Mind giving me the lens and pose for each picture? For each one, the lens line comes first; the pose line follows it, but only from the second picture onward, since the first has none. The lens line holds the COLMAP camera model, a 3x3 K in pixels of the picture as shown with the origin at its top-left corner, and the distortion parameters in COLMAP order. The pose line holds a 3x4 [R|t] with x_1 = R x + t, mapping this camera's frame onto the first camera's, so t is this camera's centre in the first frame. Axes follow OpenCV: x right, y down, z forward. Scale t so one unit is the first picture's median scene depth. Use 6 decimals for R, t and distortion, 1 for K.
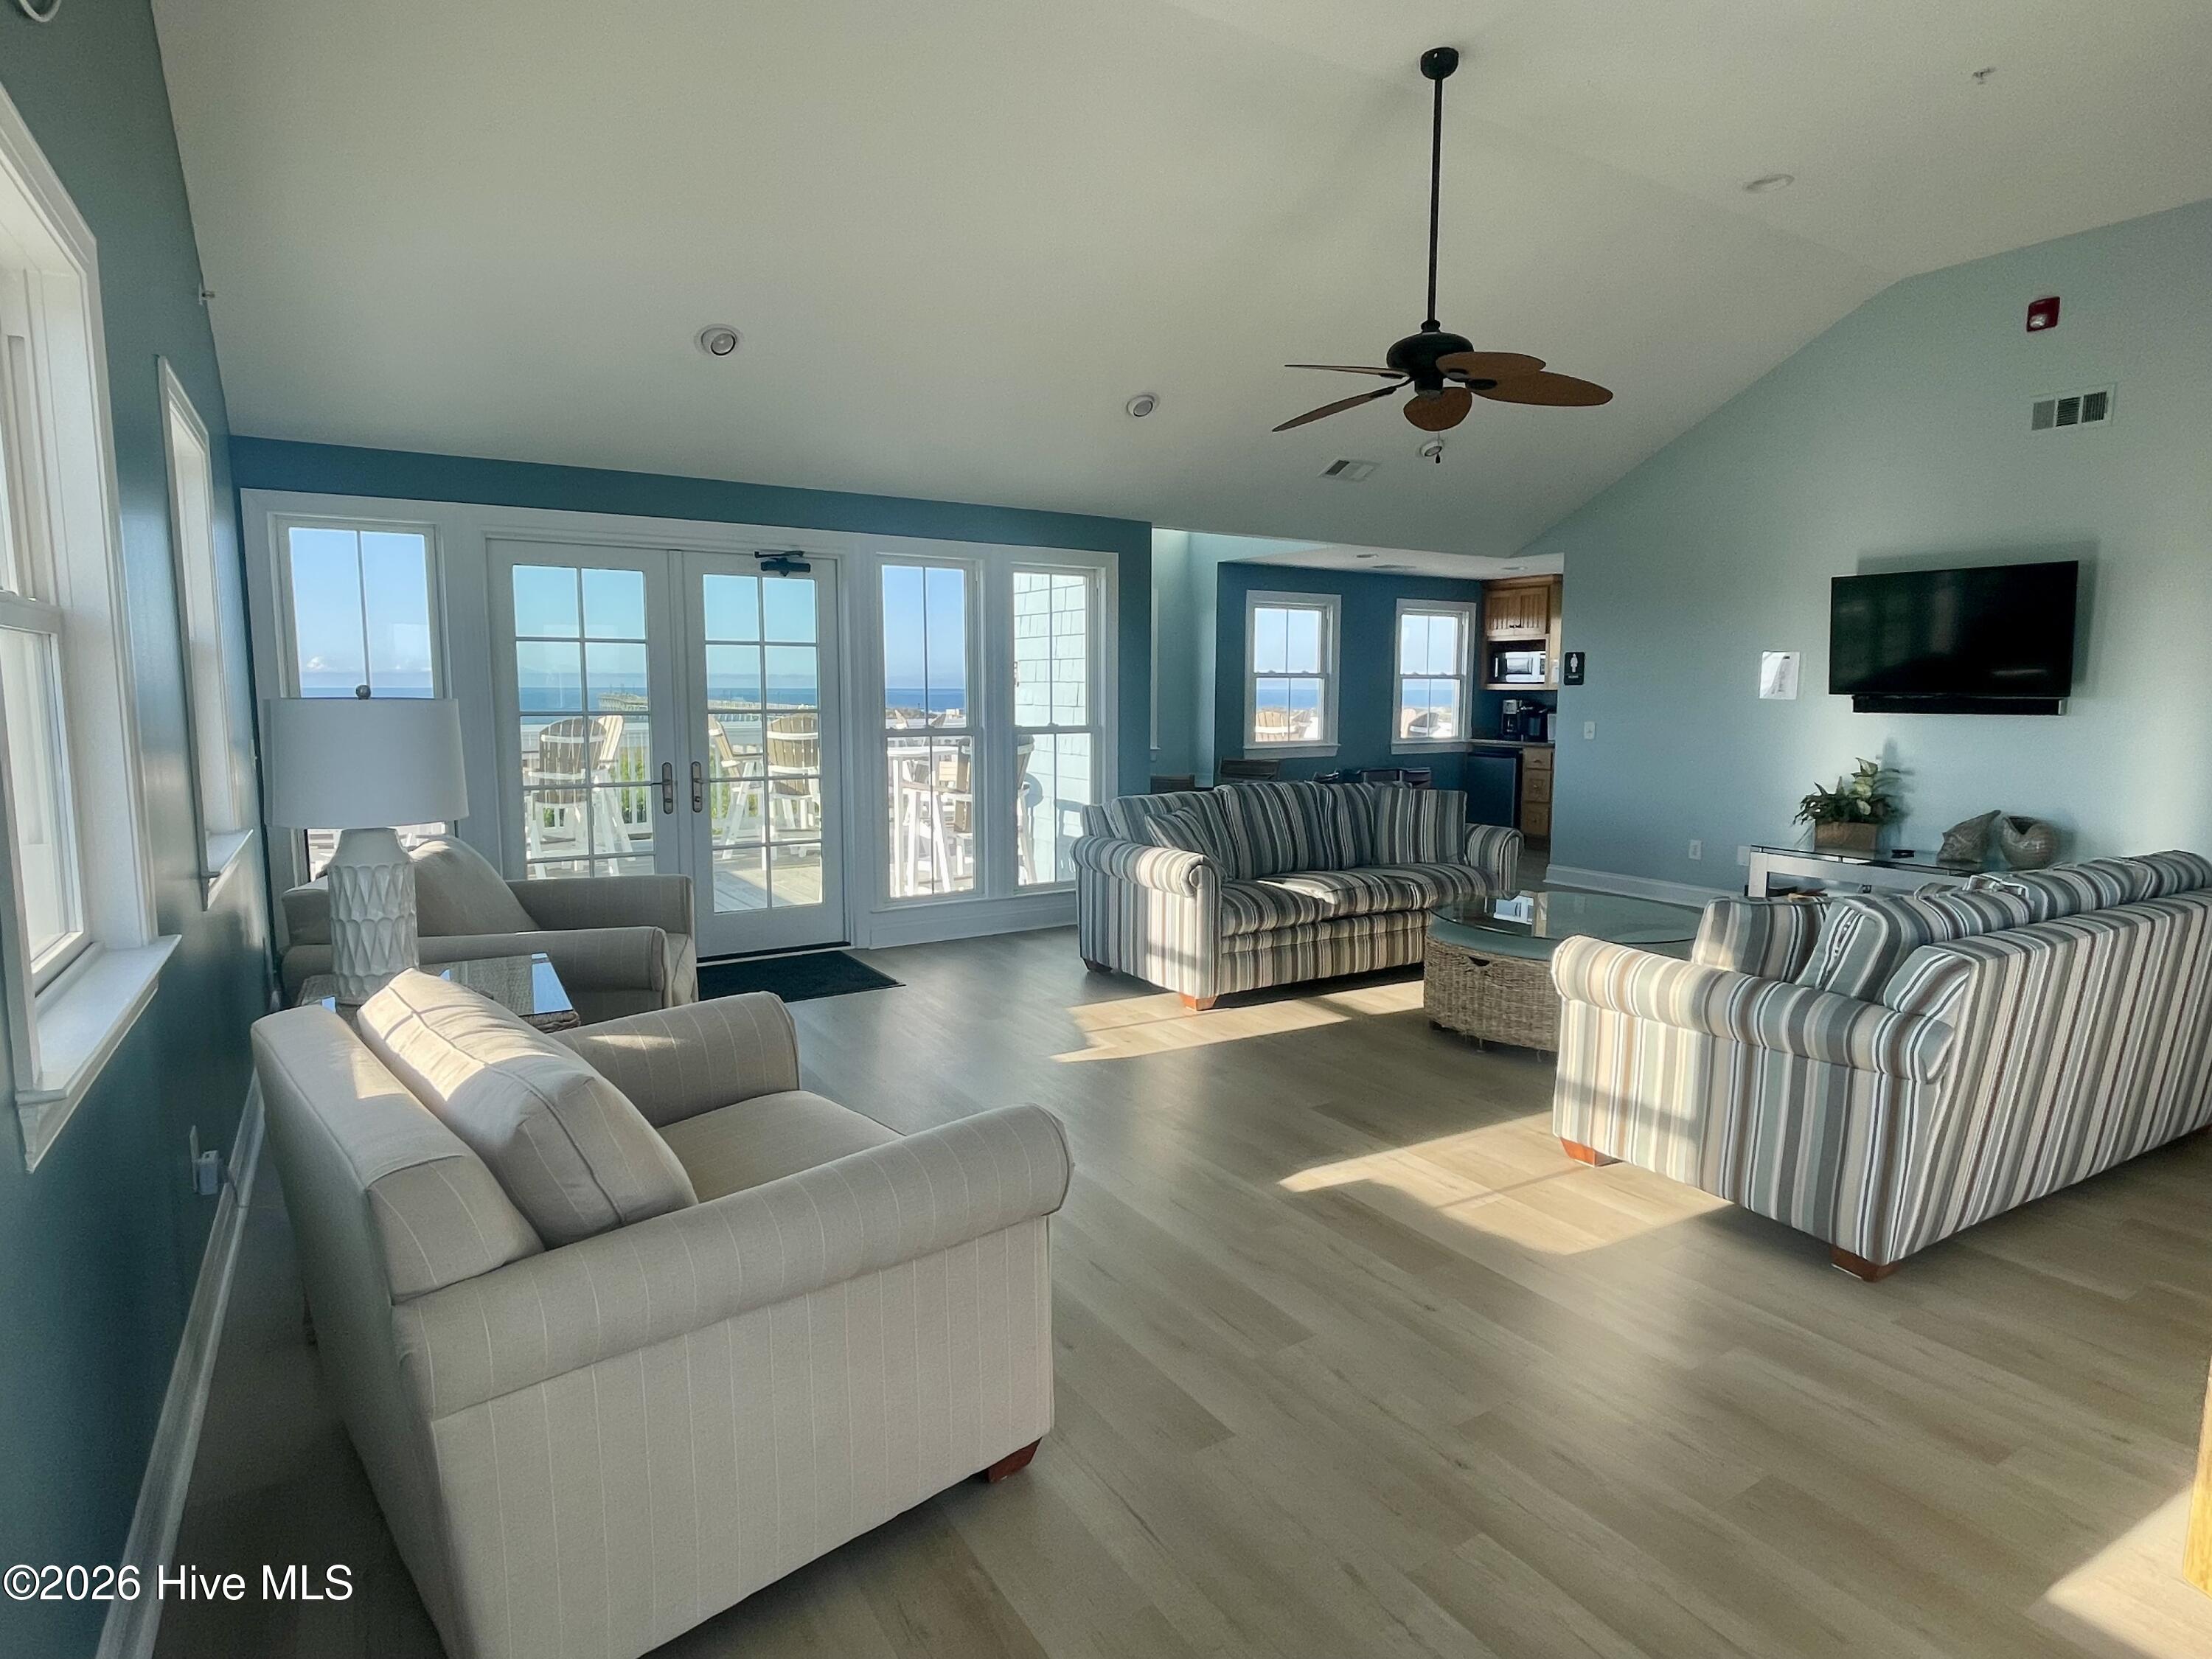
lens RADIAL K [[1178.9, 0, 1106.0], [0, 1178.9, 829.5], [0, 0, 1]] dist [-0.000094, -0.000555]
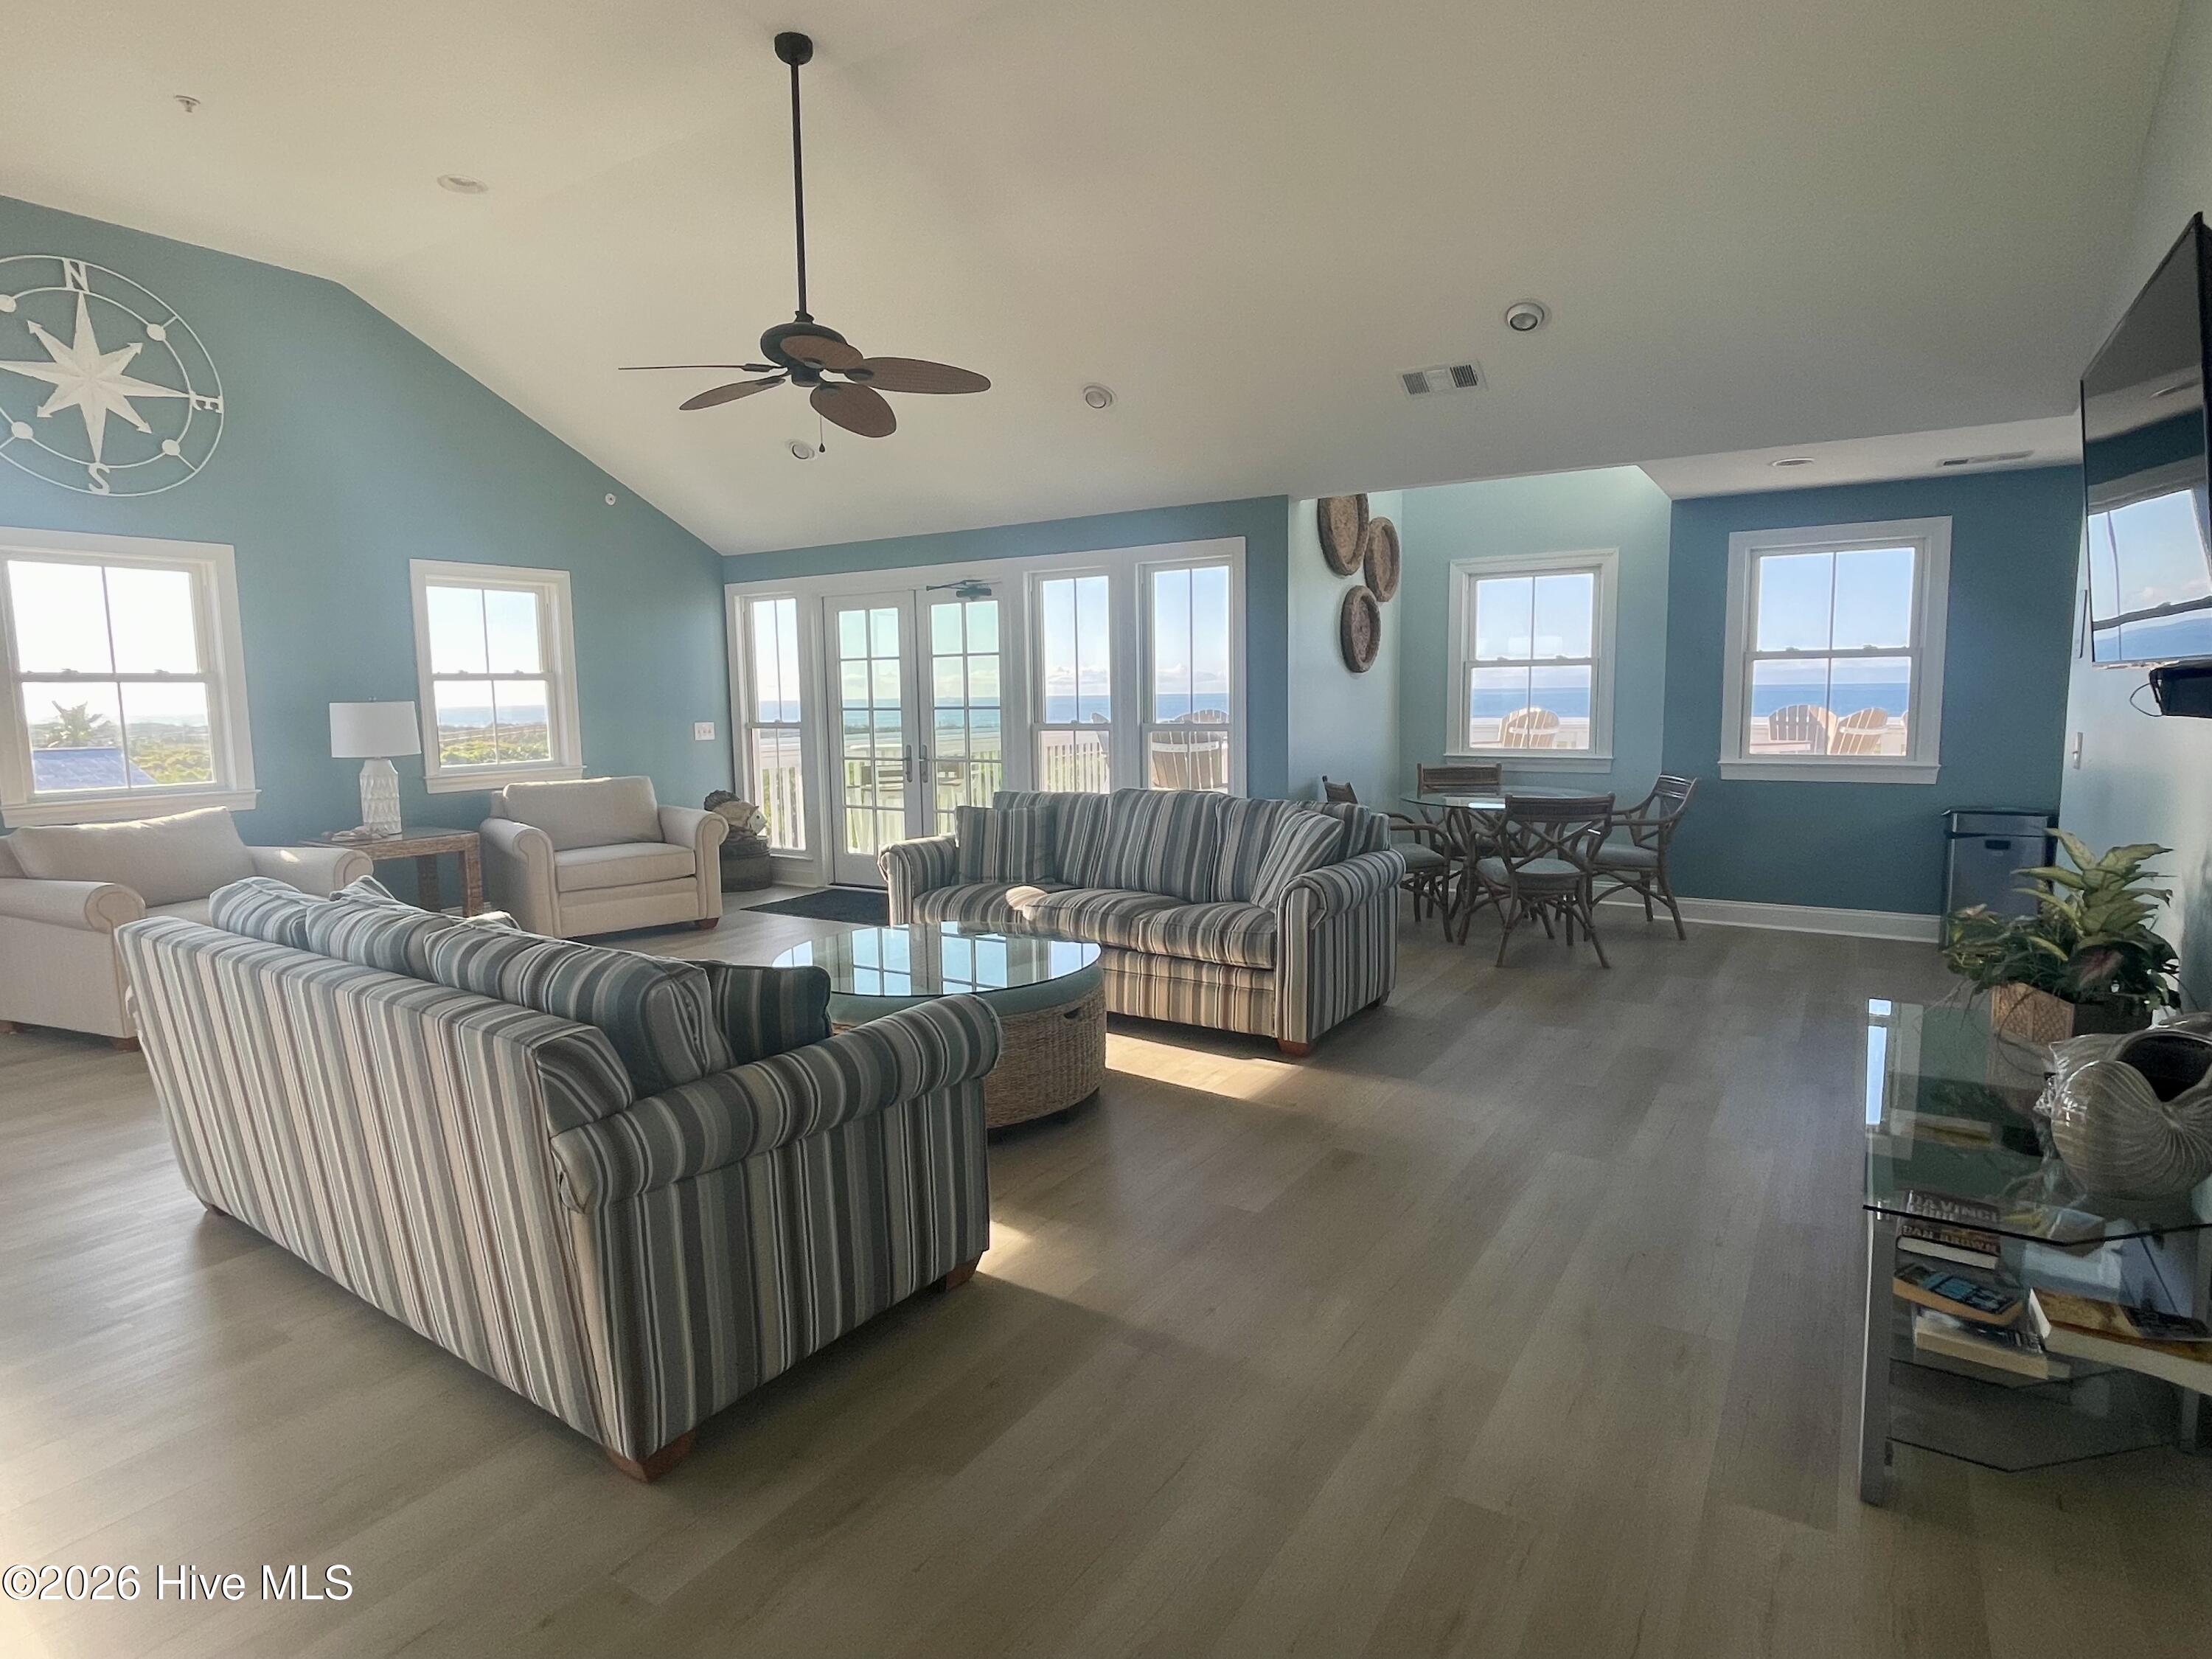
lens RADIAL K [[1178.9, 0, 1106.0], [0, 1178.9, 829.5], [0, 0, 1]] dist [-0.000094, -0.000555]
pose [[0.426805, 0.094644, -0.899378, 0.844014], [-0.090761, 0.993970, 0.061527, -0.055375], [0.899778, 0.055369, 0.432822, 0.531394]]
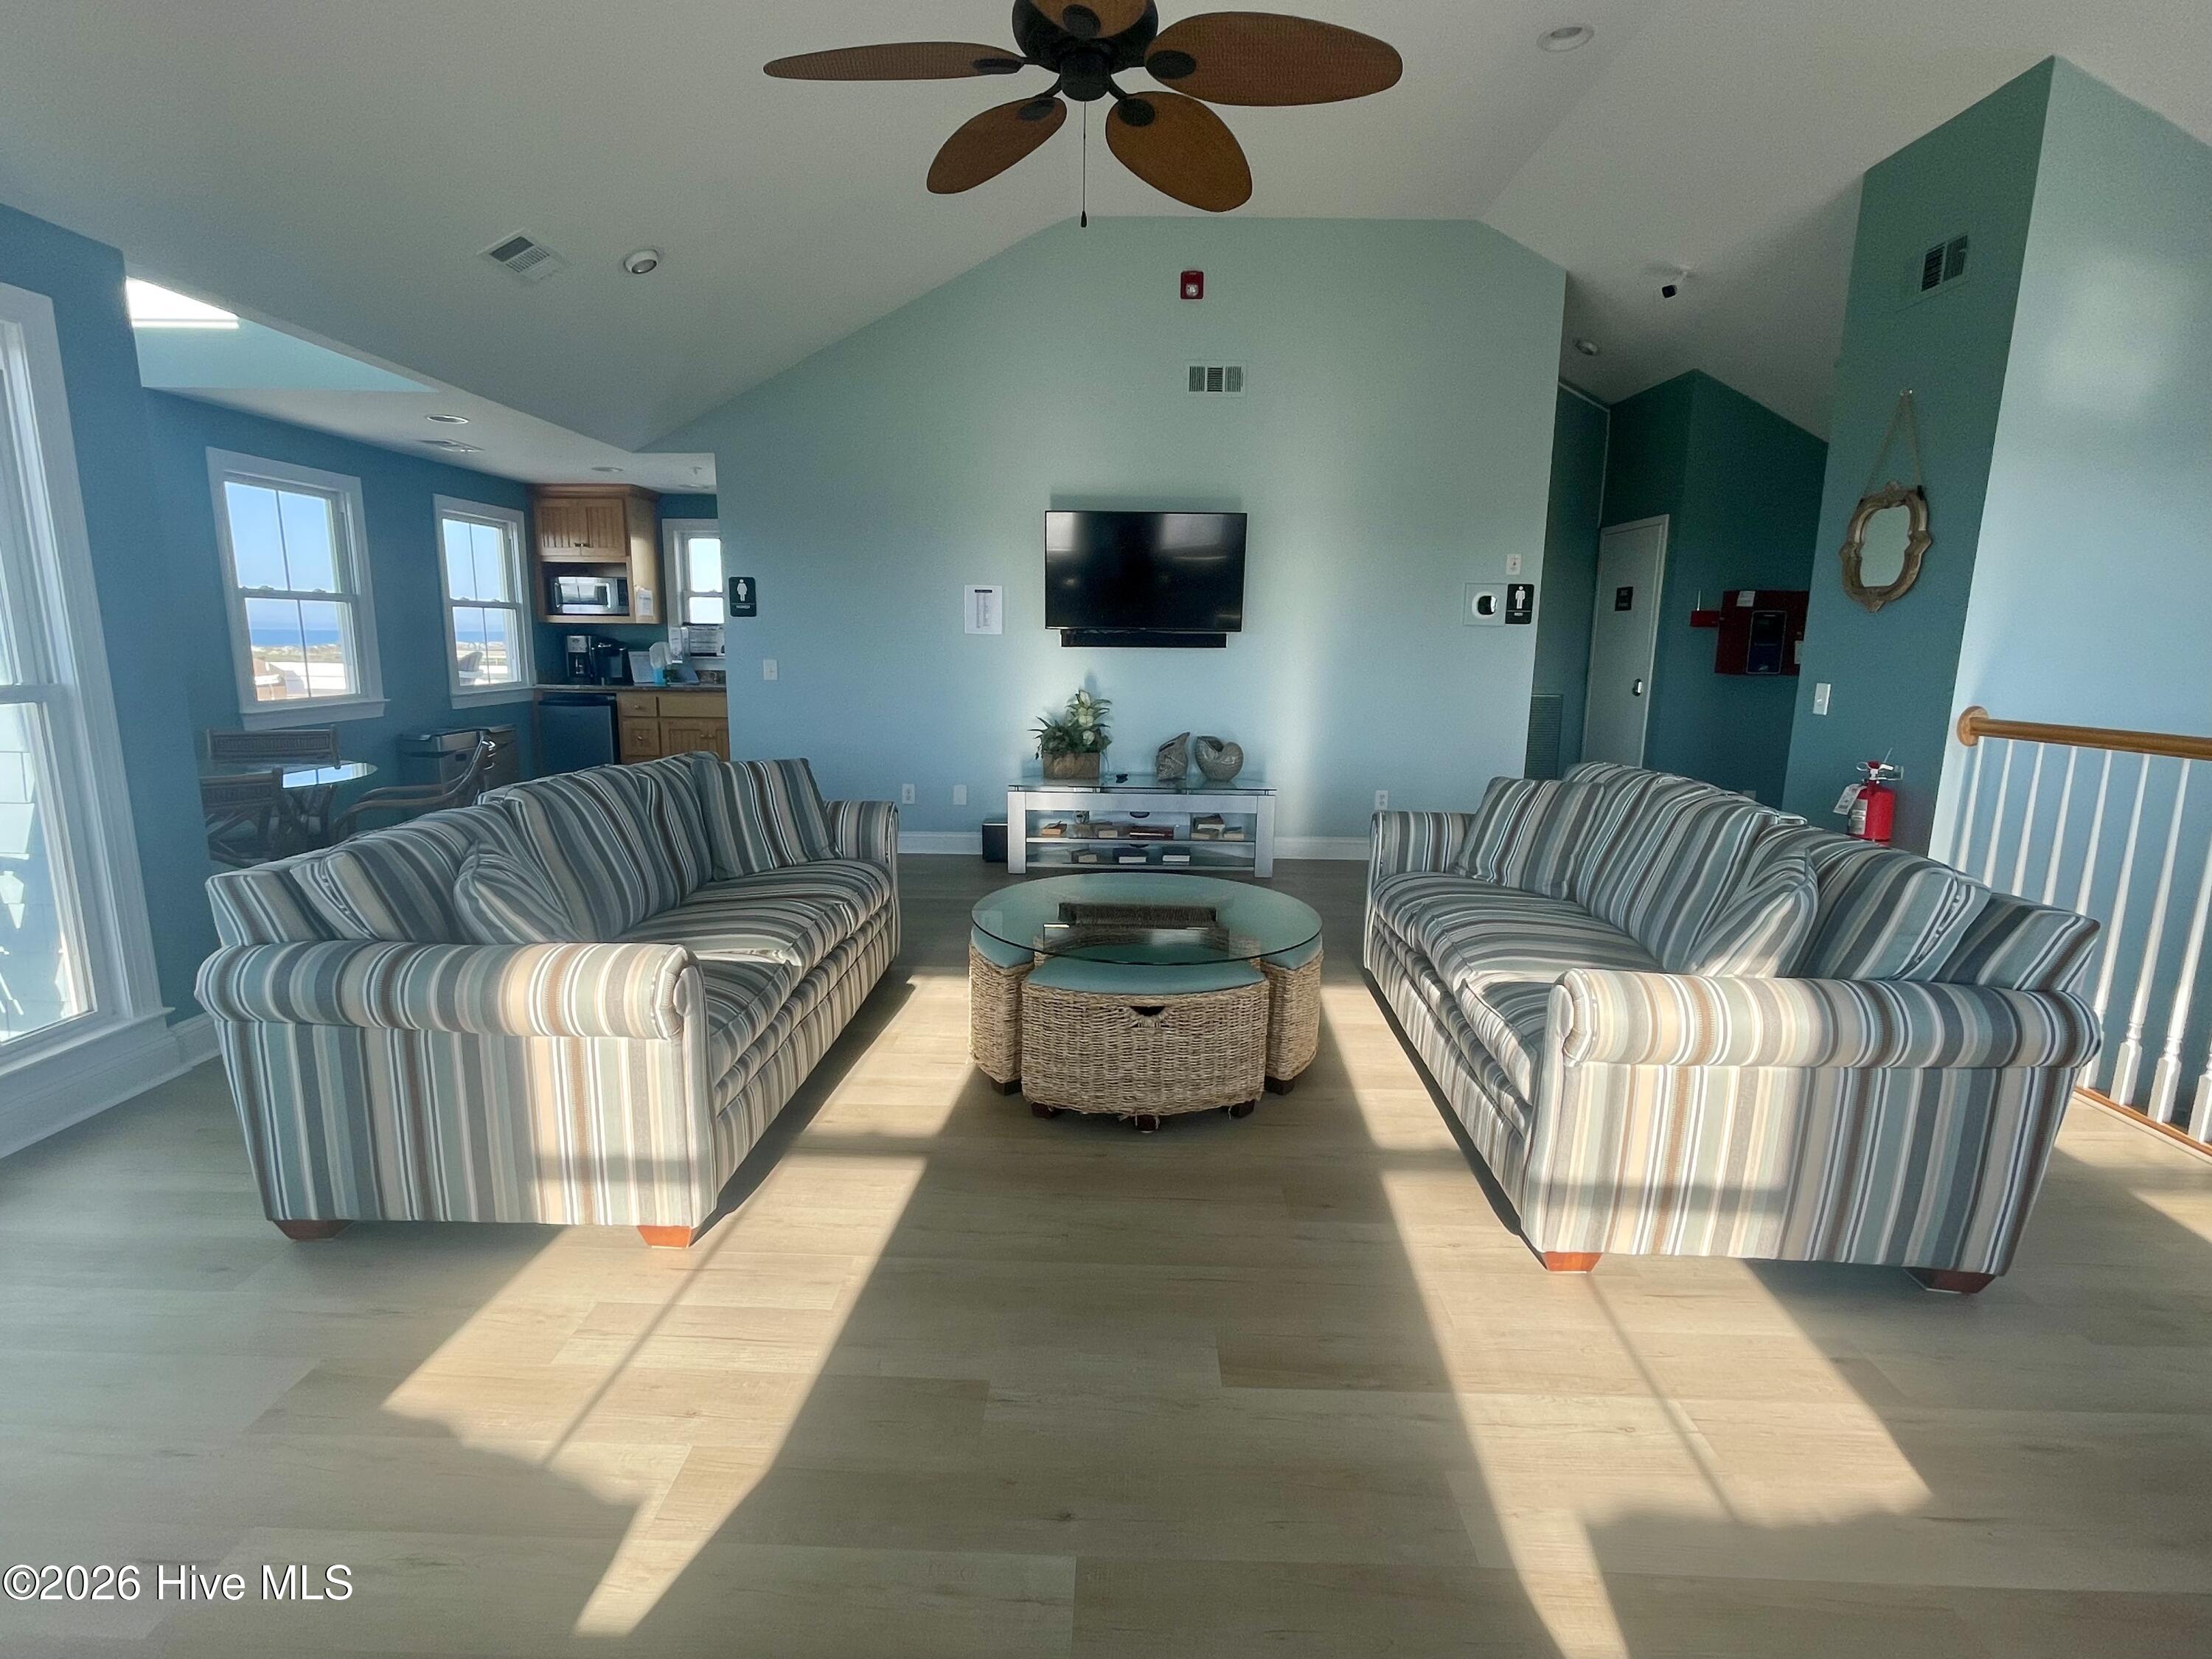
lens RADIAL K [[1053.8, 0, 1106.0], [0, 1053.8, 829.5], [0, 0, 1]] dist [-0.002344, -0.000786]
pose [[0.557691, -0.148002, 0.816747, -0.125804], [0.090921, 0.988947, 0.117123, -0.045485], [-0.825054, 0.008941, 0.564983, 0.452407]]
